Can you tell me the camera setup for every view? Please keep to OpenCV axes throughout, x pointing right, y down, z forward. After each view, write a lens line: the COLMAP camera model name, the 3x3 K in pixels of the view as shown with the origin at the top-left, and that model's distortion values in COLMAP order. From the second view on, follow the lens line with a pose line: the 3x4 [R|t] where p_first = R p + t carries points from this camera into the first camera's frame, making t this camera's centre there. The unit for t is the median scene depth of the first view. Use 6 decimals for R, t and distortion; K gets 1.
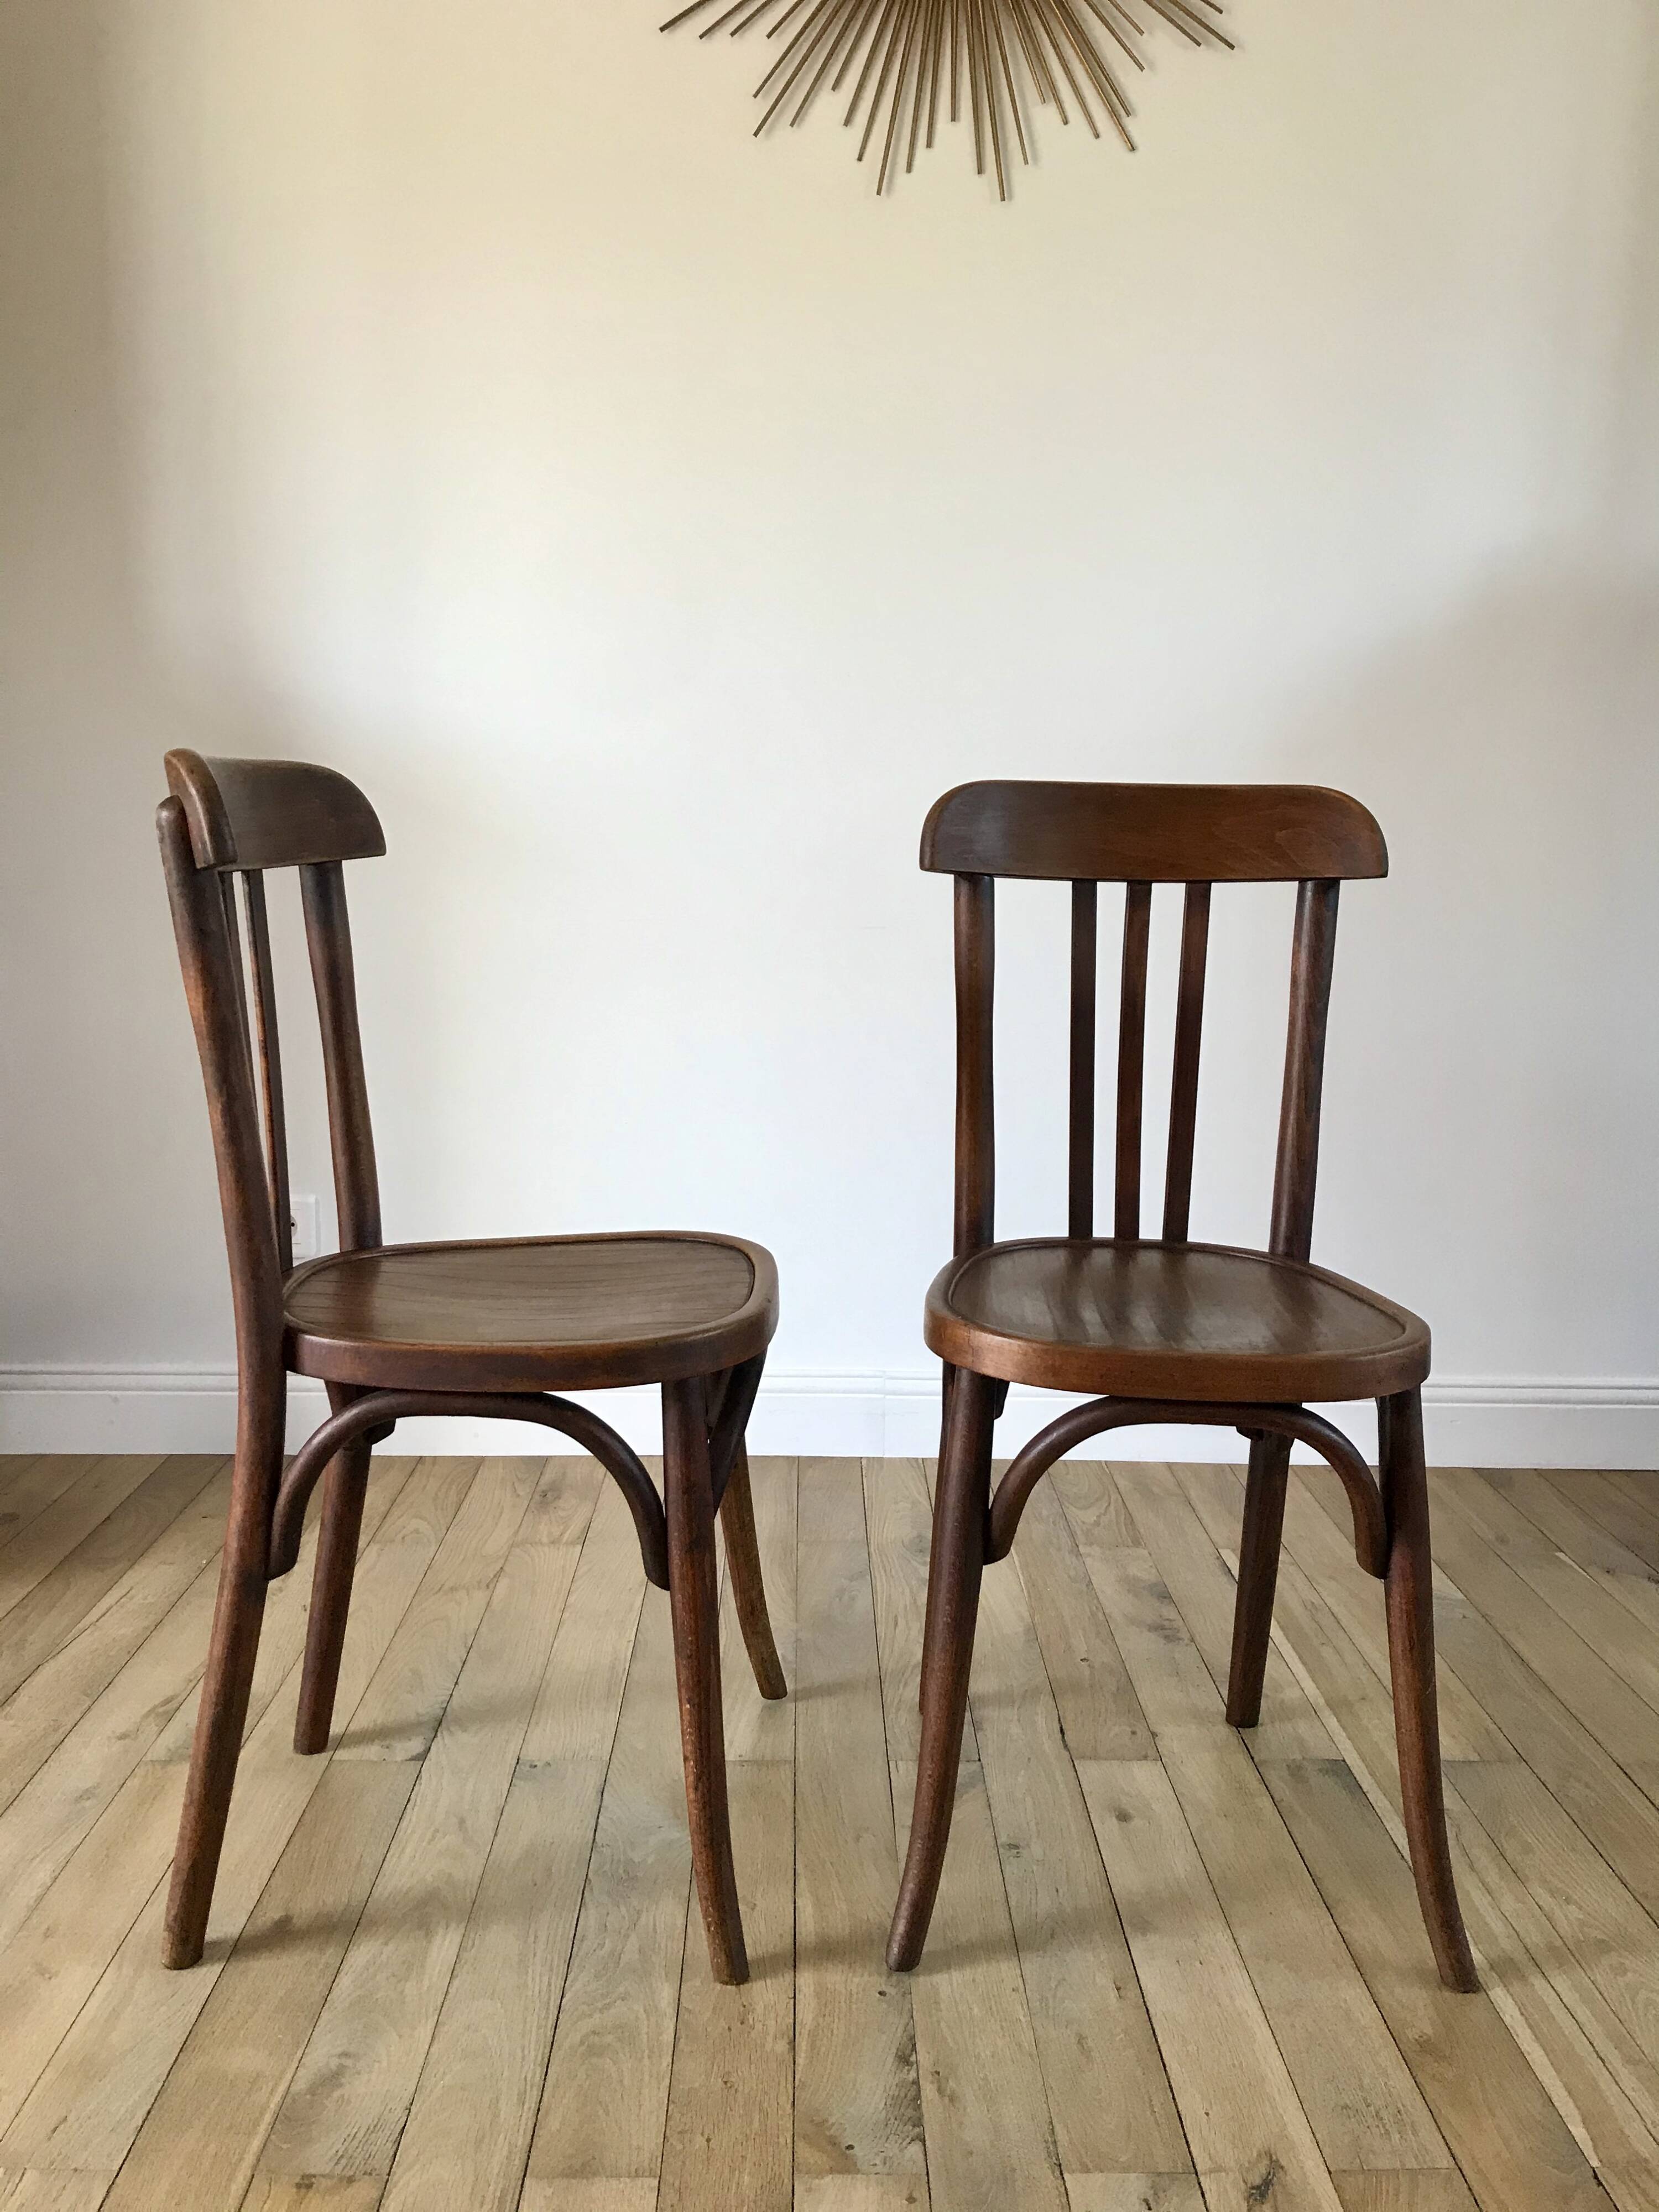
lens RADIAL K [[1726.7, 0, 831.1], [0, 1726.7, 1107.7], [0, 0, 1]] dist [0.009752, -0.003367]
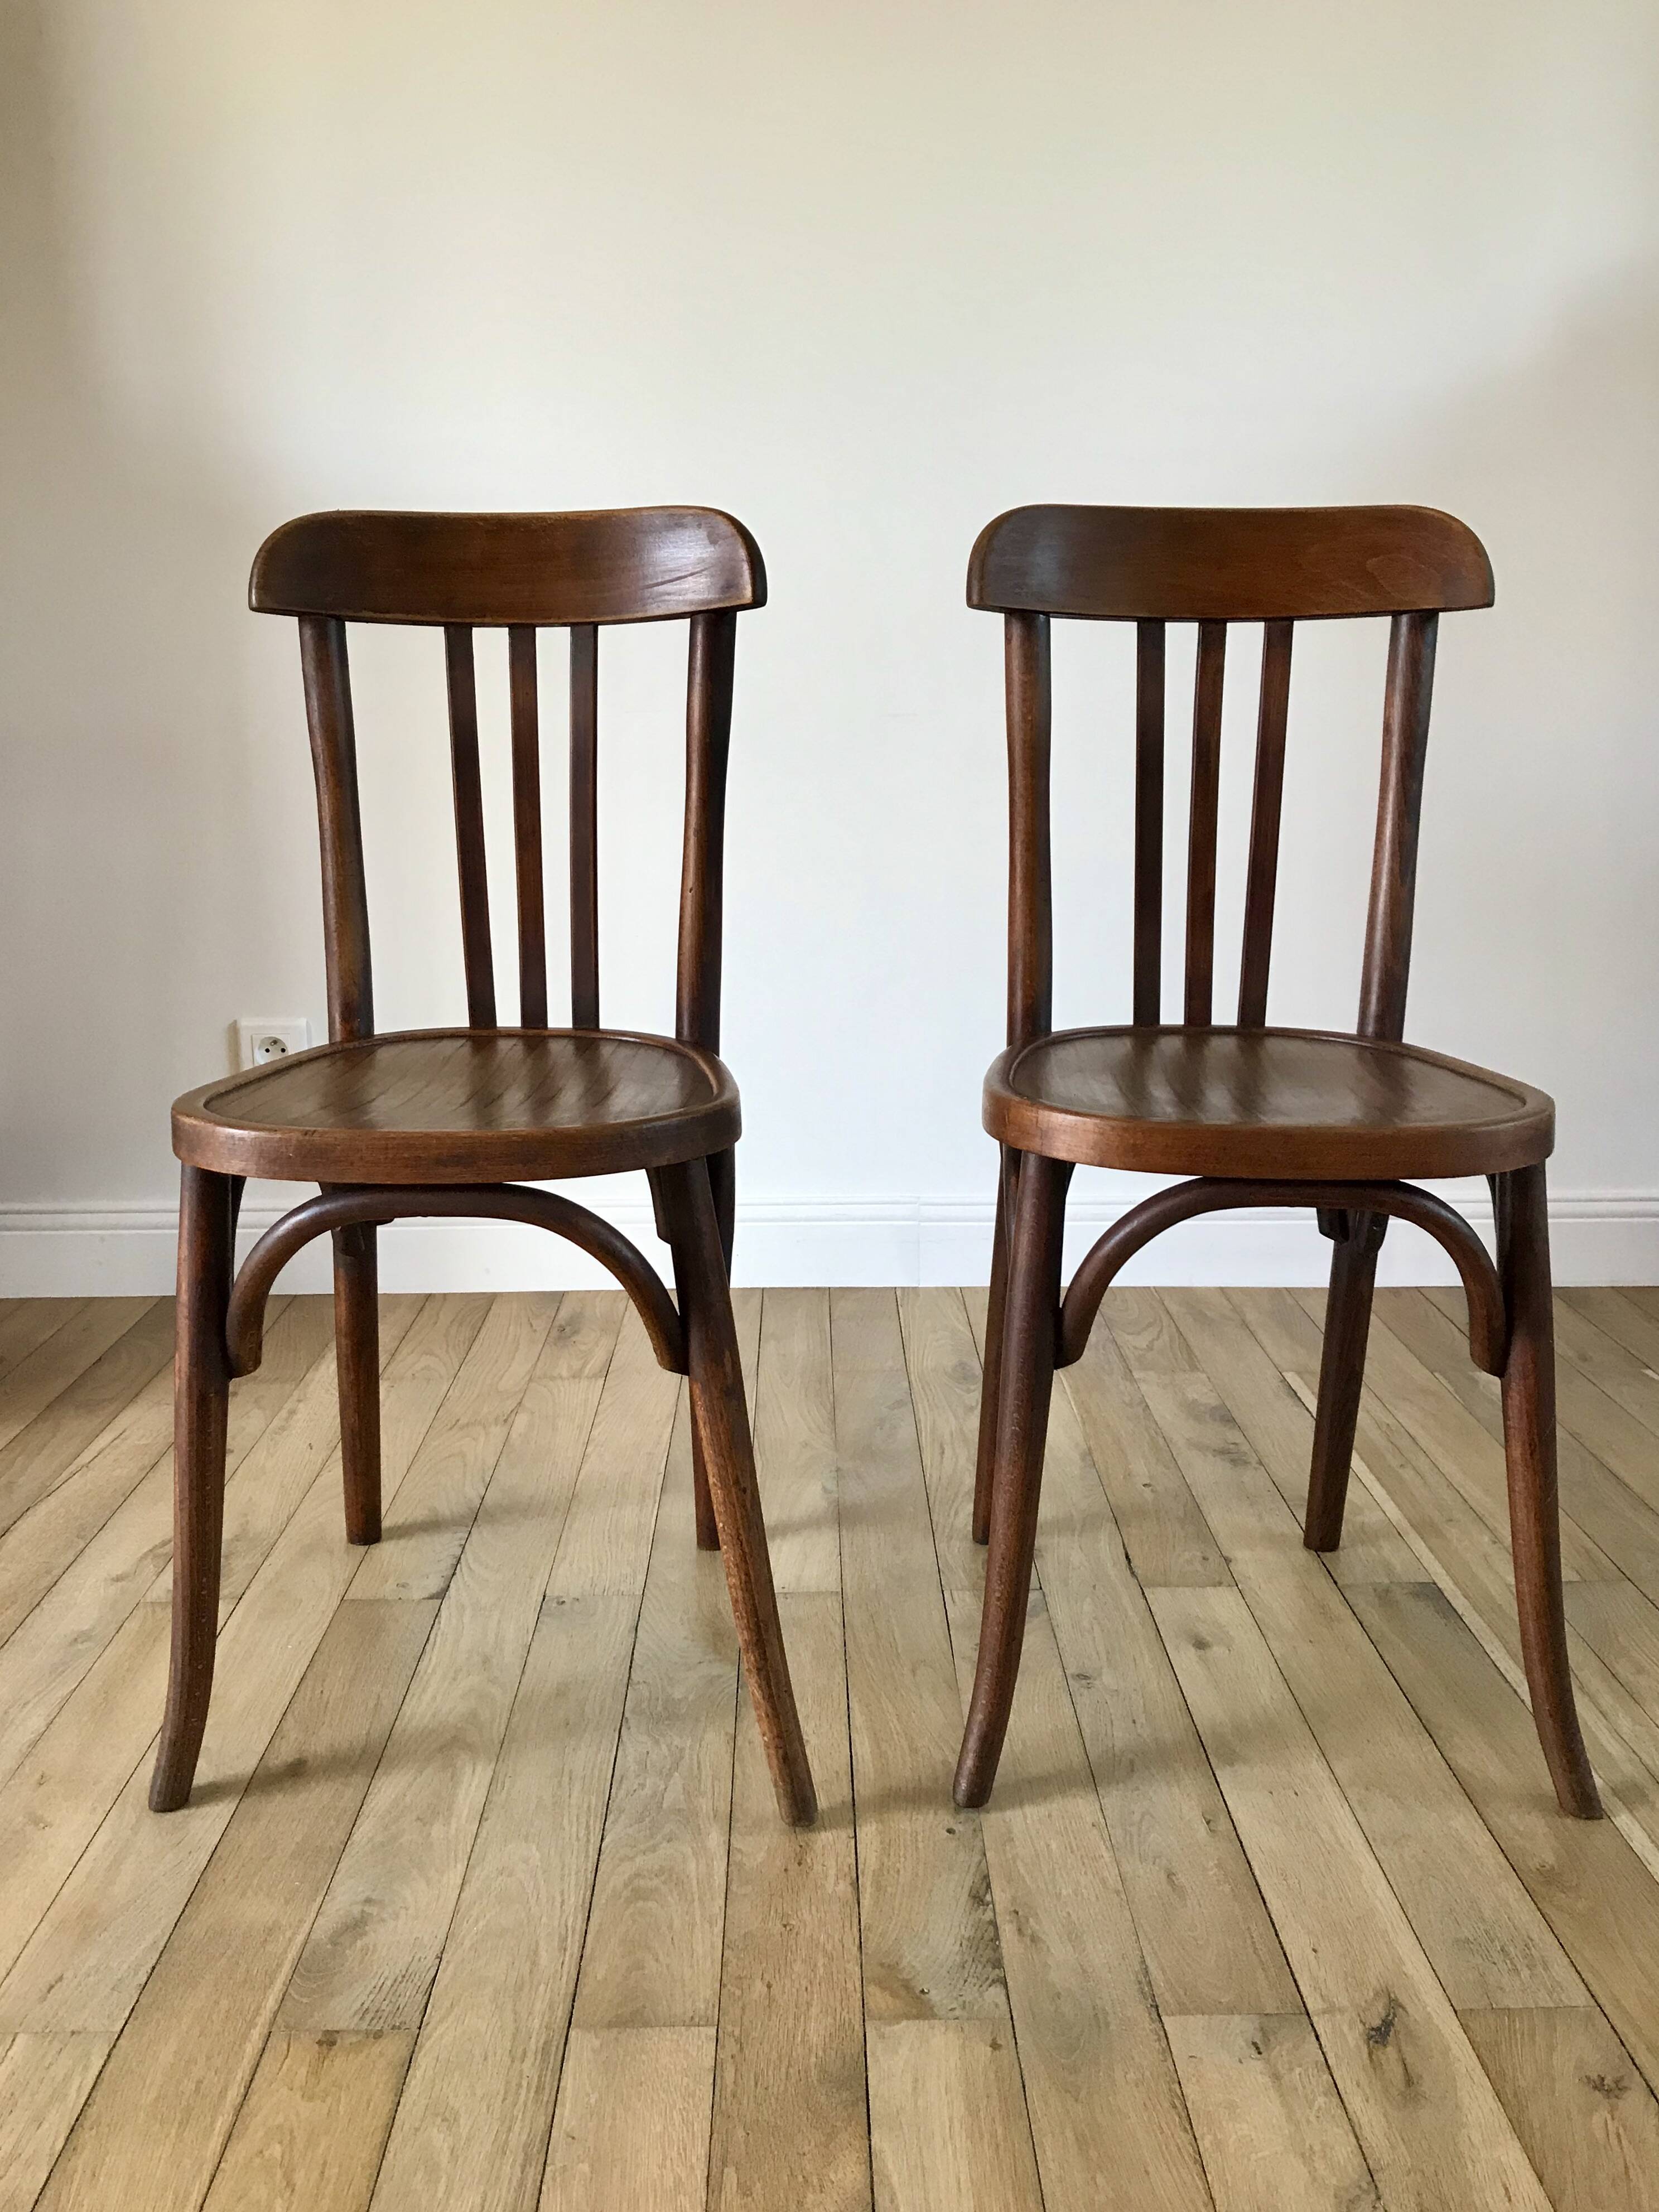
lens RADIAL K [[1751.5, 0, 829.5], [0, 1751.5, 1106.0], [0, 0, 1]] dist [0.014958, -0.010753]
pose [[0.999824, -0.018069, -0.005085, -0.018924], [0.018402, 0.996963, 0.075672, 0.047600], [0.003702, -0.075753, 0.997120, 0.083746]]
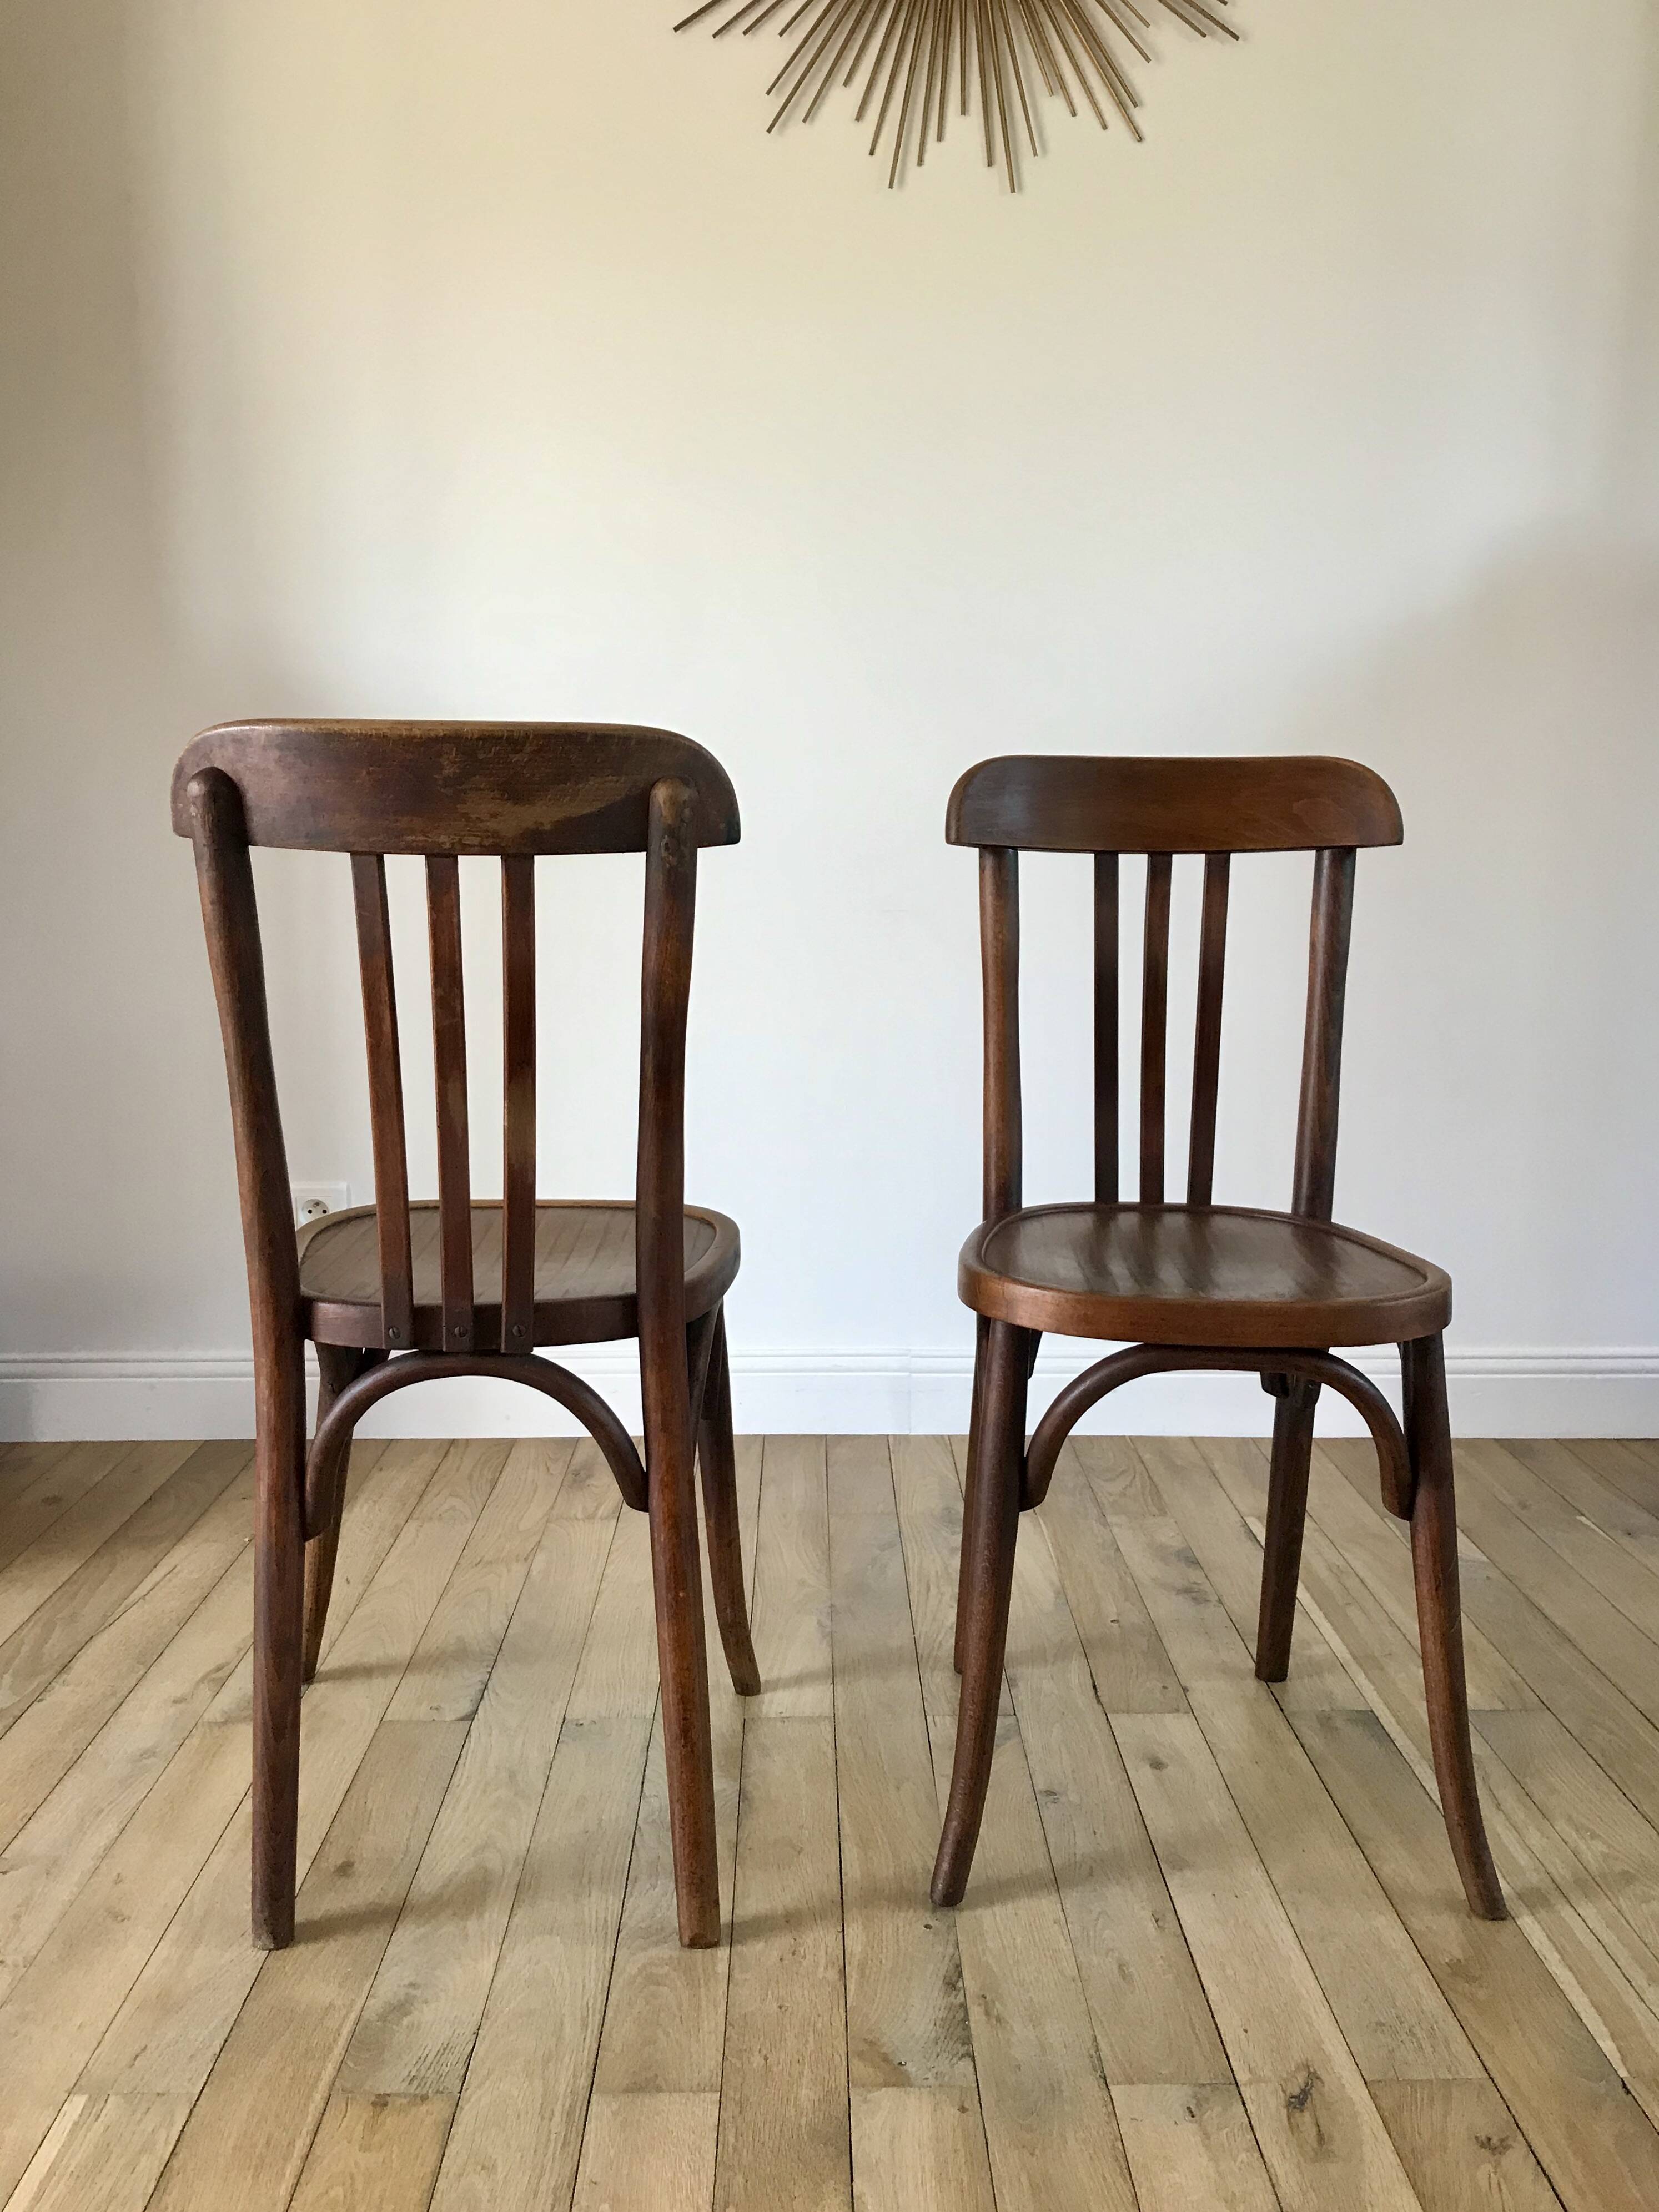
lens RADIAL K [[1751.5, 0, 829.5], [0, 1751.5, 1106.0], [0, 0, 1]] dist [0.014958, -0.010753]
pose [[0.999905, -0.012992, -0.004630, -0.014853], [0.012971, 0.999905, -0.004639, 0.021949], [0.004690, 0.004578, 0.999979, -0.040887]]
